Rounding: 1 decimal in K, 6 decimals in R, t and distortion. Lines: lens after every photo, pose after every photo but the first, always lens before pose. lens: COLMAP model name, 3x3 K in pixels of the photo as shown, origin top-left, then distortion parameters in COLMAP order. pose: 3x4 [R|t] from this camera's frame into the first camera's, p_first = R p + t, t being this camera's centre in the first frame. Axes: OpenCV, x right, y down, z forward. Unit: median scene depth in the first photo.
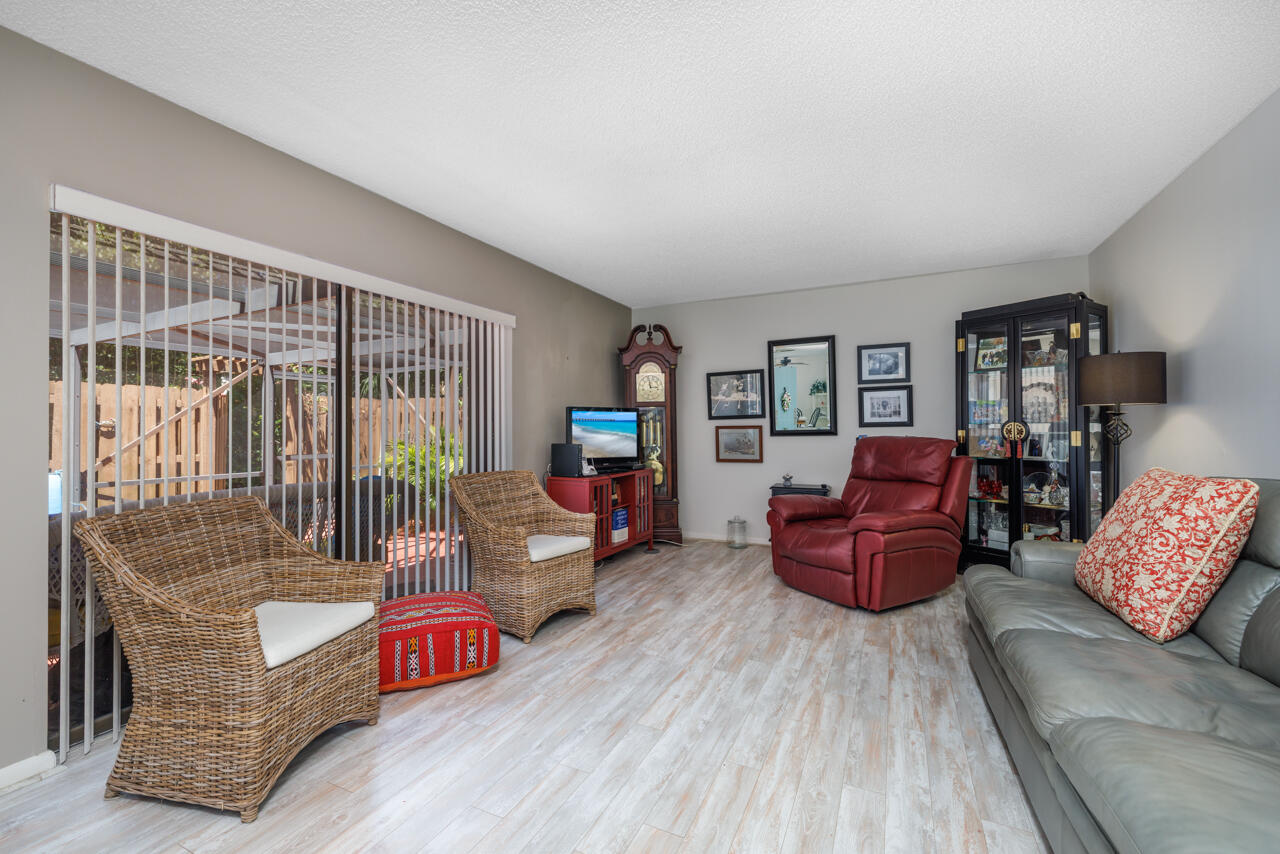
lens RADIAL K [[528.8, 0, 632.4], [0, 528.8, 426.8], [0, 0, 1]] dist [-0.002638, -0.000260]
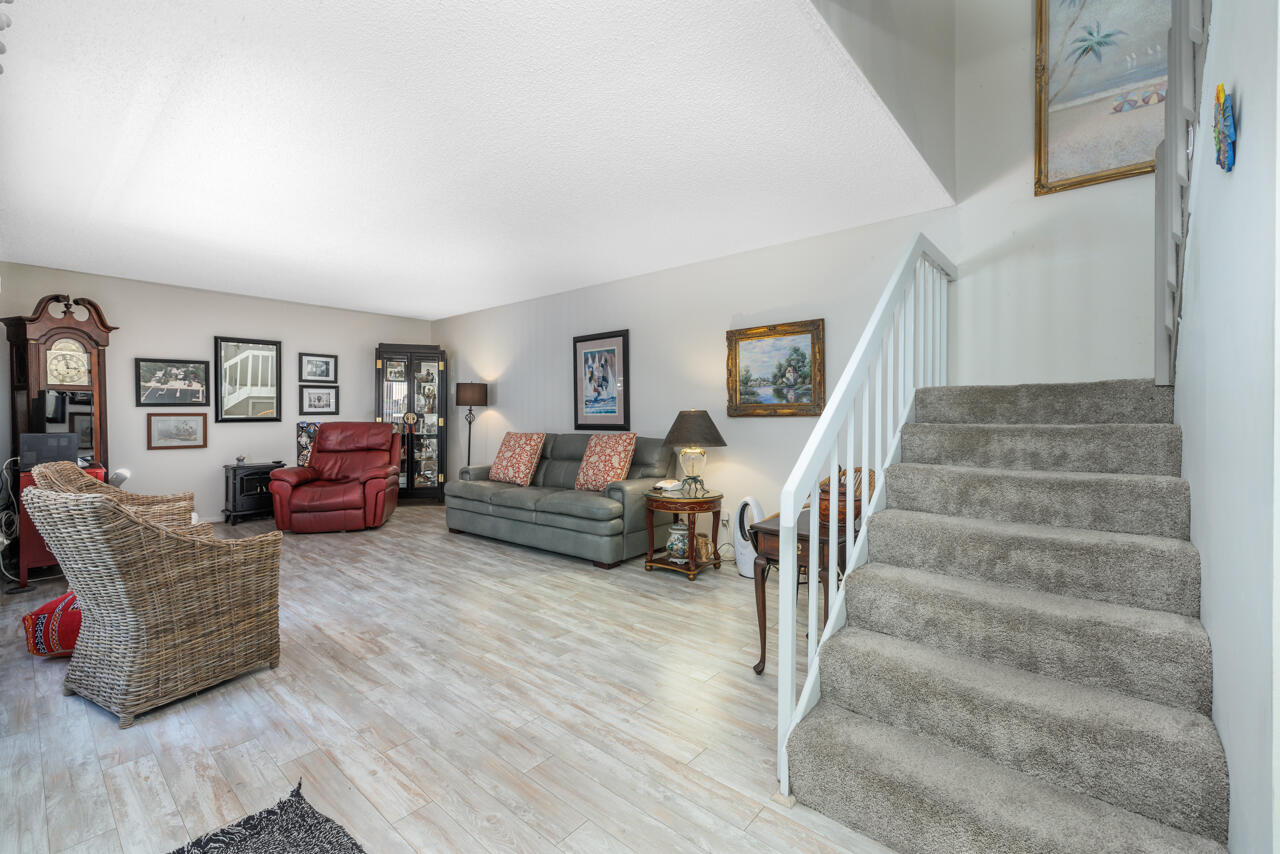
lens RADIAL K [[574.7, 0, 642.1], [0, 574.7, 420.5], [0, 0, 1]] dist [-0.000526, -0.000267]
pose [[0.248065, -0.004722, 0.968732, -0.761529], [-0.006504, 0.999957, 0.006539, -0.001243], [-0.968721, -0.007922, 0.248024, -0.172873]]
